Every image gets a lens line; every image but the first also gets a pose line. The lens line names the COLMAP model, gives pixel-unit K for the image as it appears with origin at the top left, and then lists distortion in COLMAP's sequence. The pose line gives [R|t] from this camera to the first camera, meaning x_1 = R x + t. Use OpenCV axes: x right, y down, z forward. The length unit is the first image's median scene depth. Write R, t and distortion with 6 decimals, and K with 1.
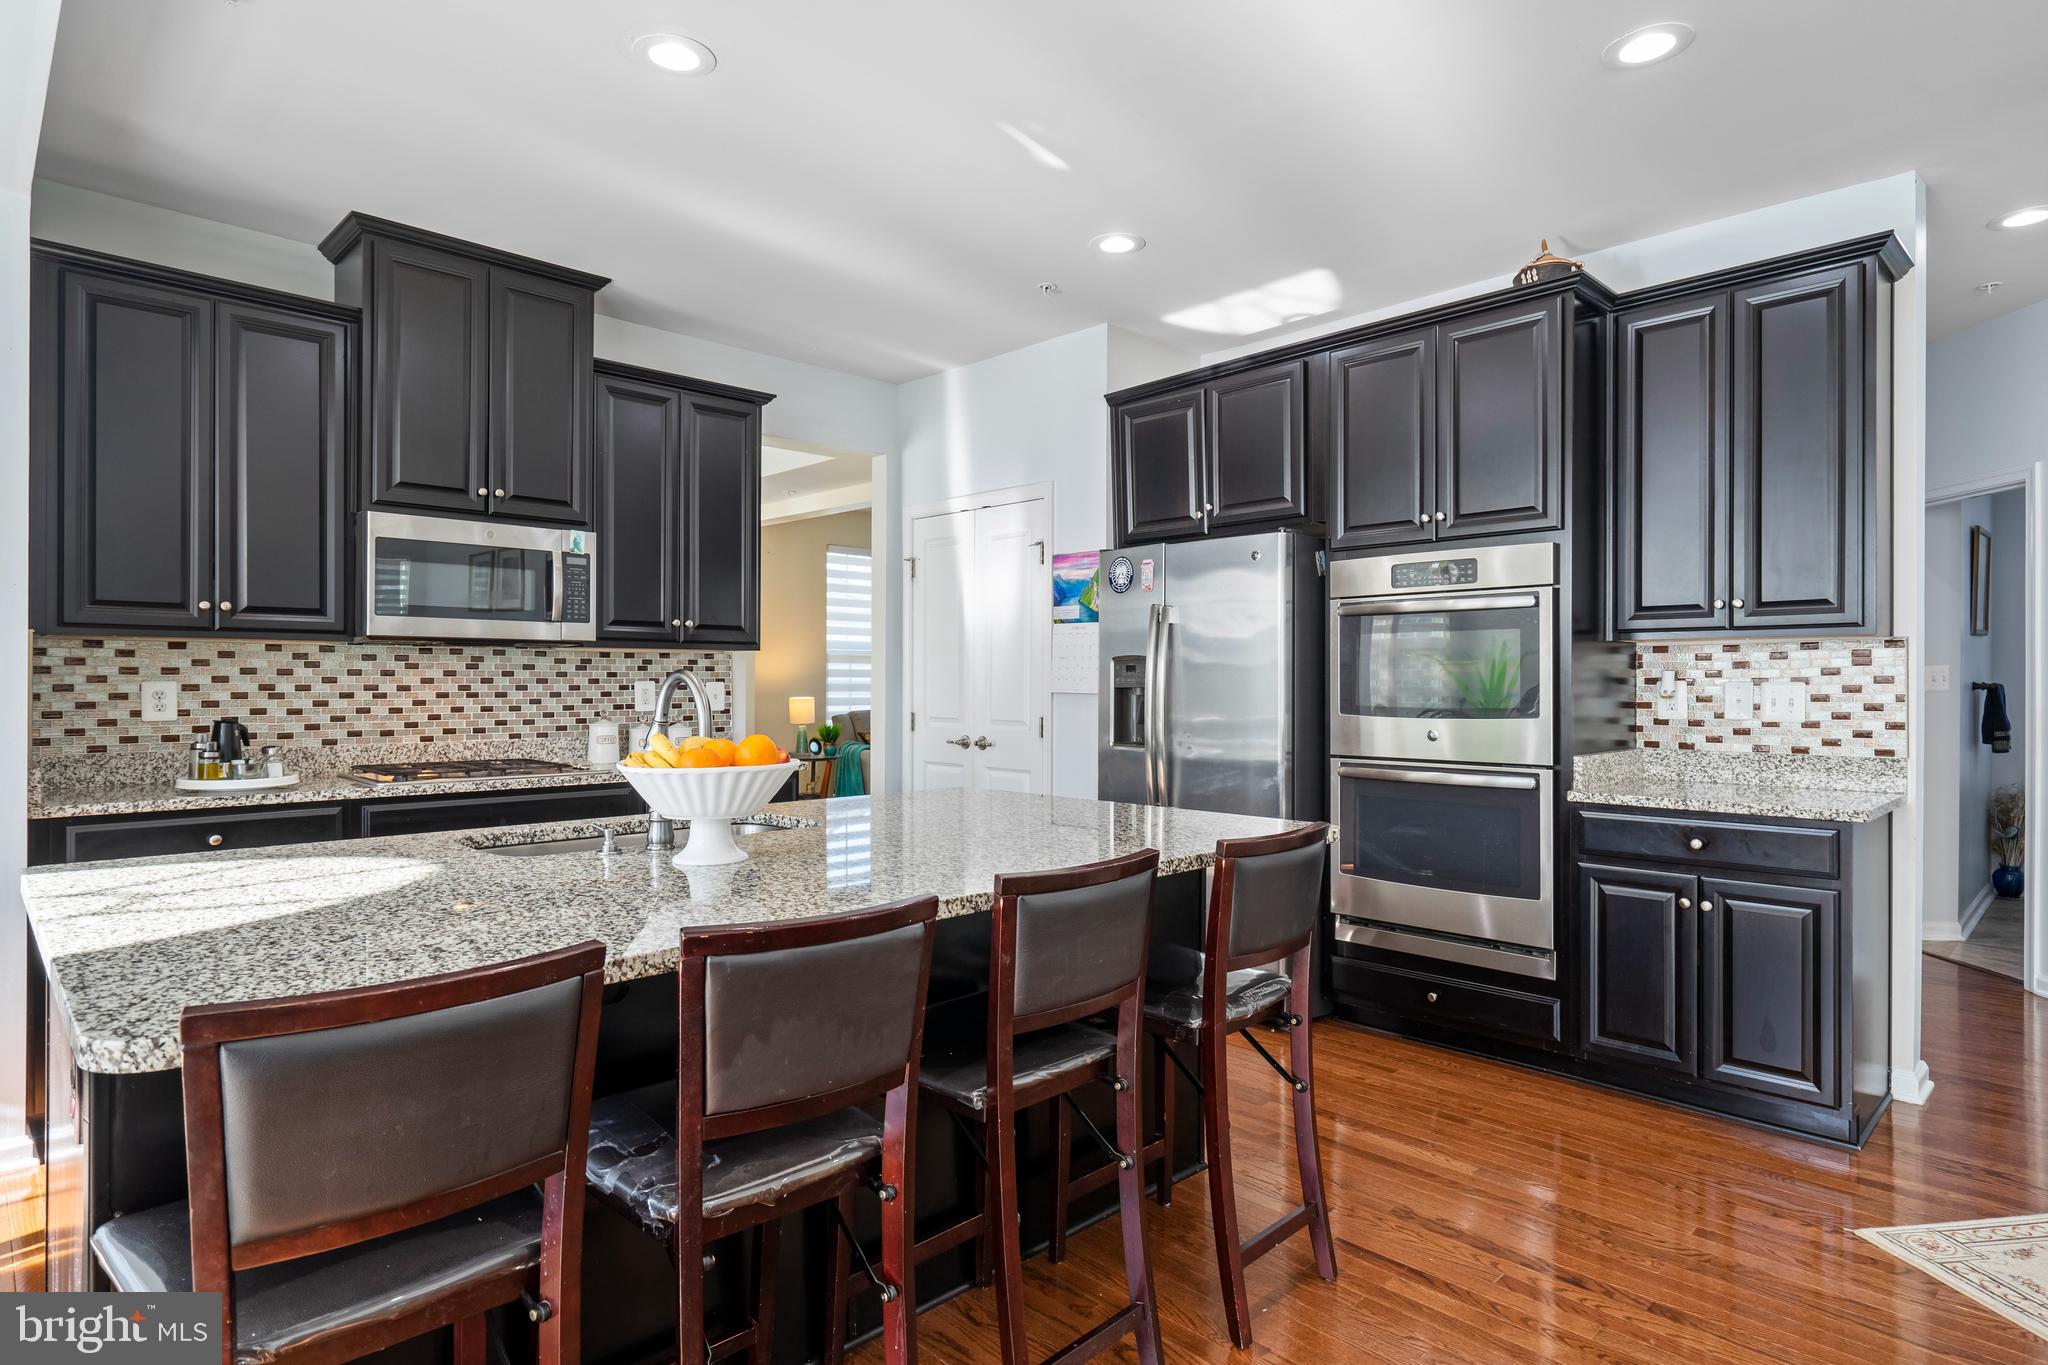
lens RADIAL K [[1111.5, 0, 1029.6], [0, 1111.5, 676.7], [0, 0, 1]] dist [0.005472, 0.000741]
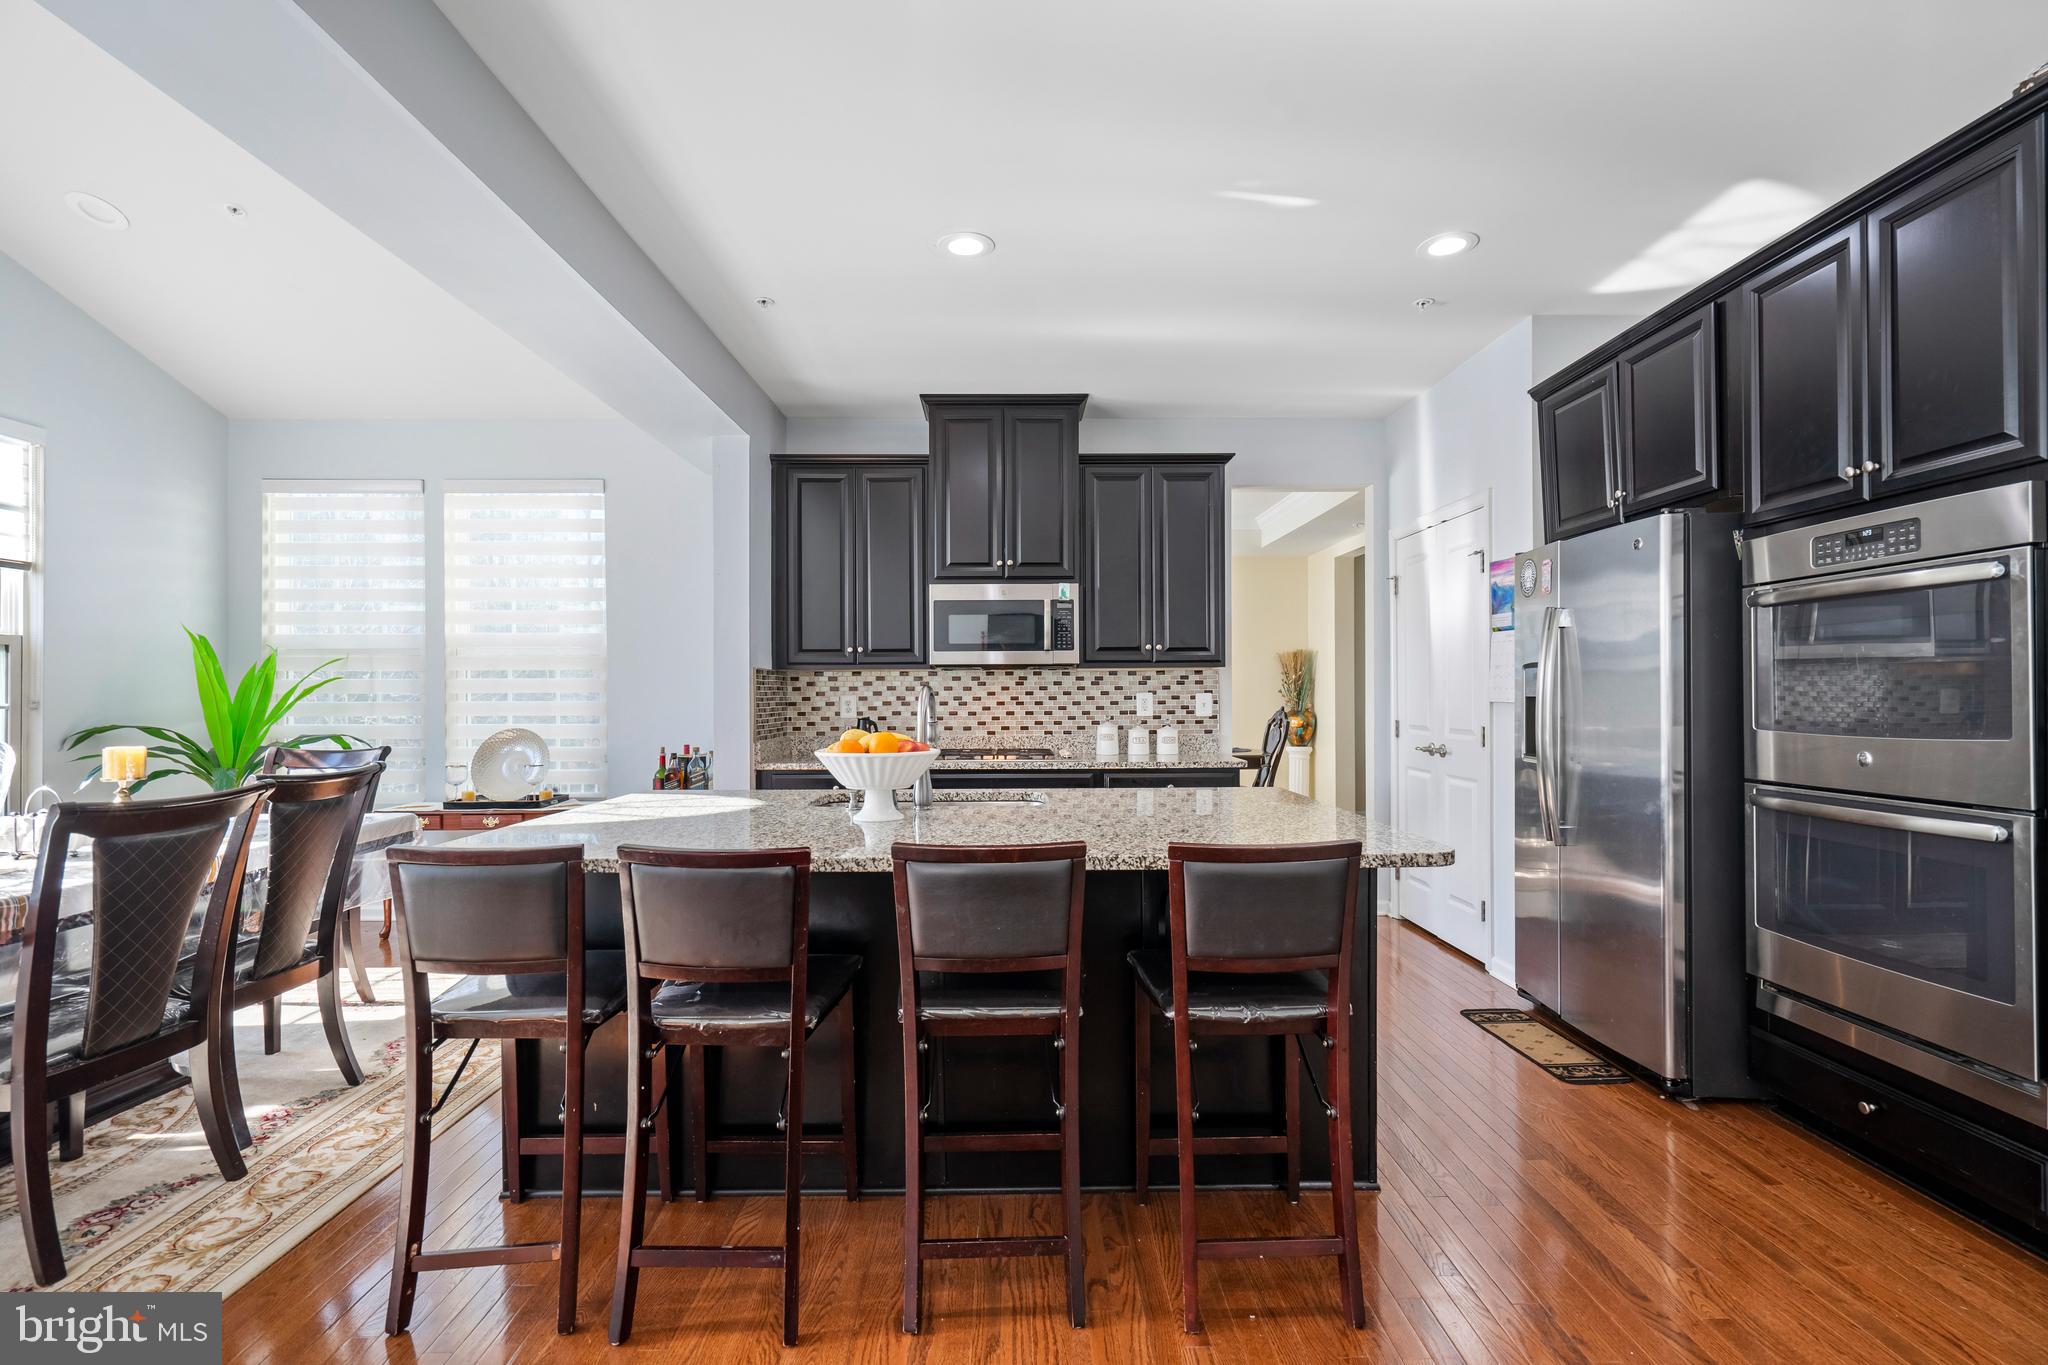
lens RADIAL K [[936.8, 0, 1023.3], [0, 936.8, 688.6], [0, 0, 1]] dist [-0.005881, 0.004094]
pose [[0.716579, -0.009145, -0.697446, 0.358967], [0.009847, 0.999947, -0.002995, 0.001085], [0.697436, -0.004722, 0.716631, 0.136623]]
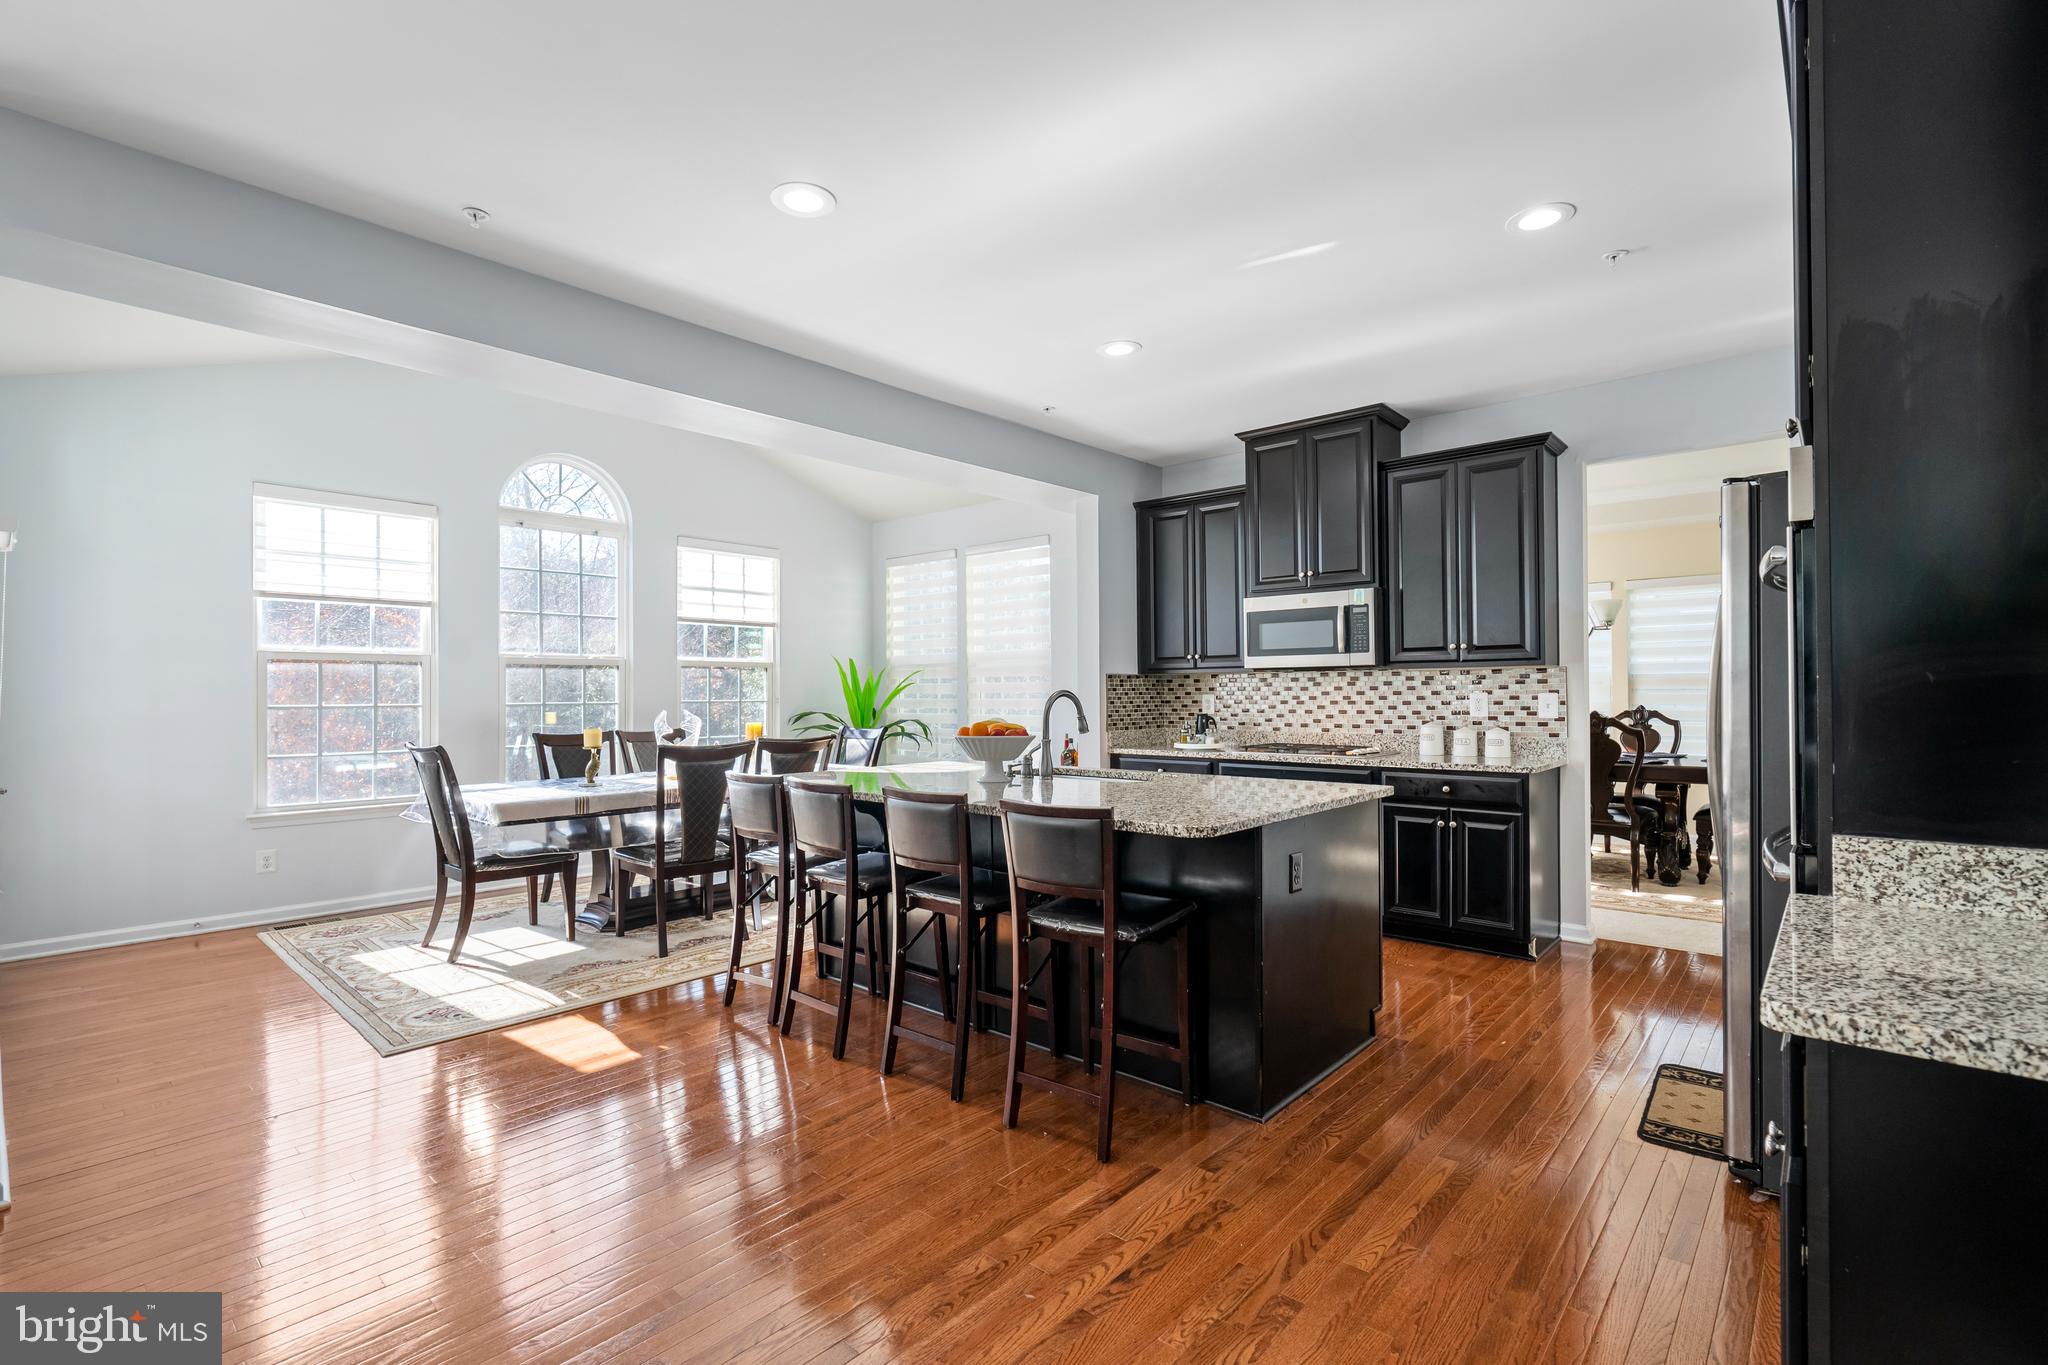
lens RADIAL K [[936.8, 0, 1012.9], [0, 936.8, 681.6], [0, 0, 1]] dist [-0.005881, 0.004094]
pose [[0.049017, -0.015893, -0.998671, 0.770499], [0.009916, 0.999832, -0.015424, 0.002993], [0.998749, -0.009147, 0.049167, 0.489800]]
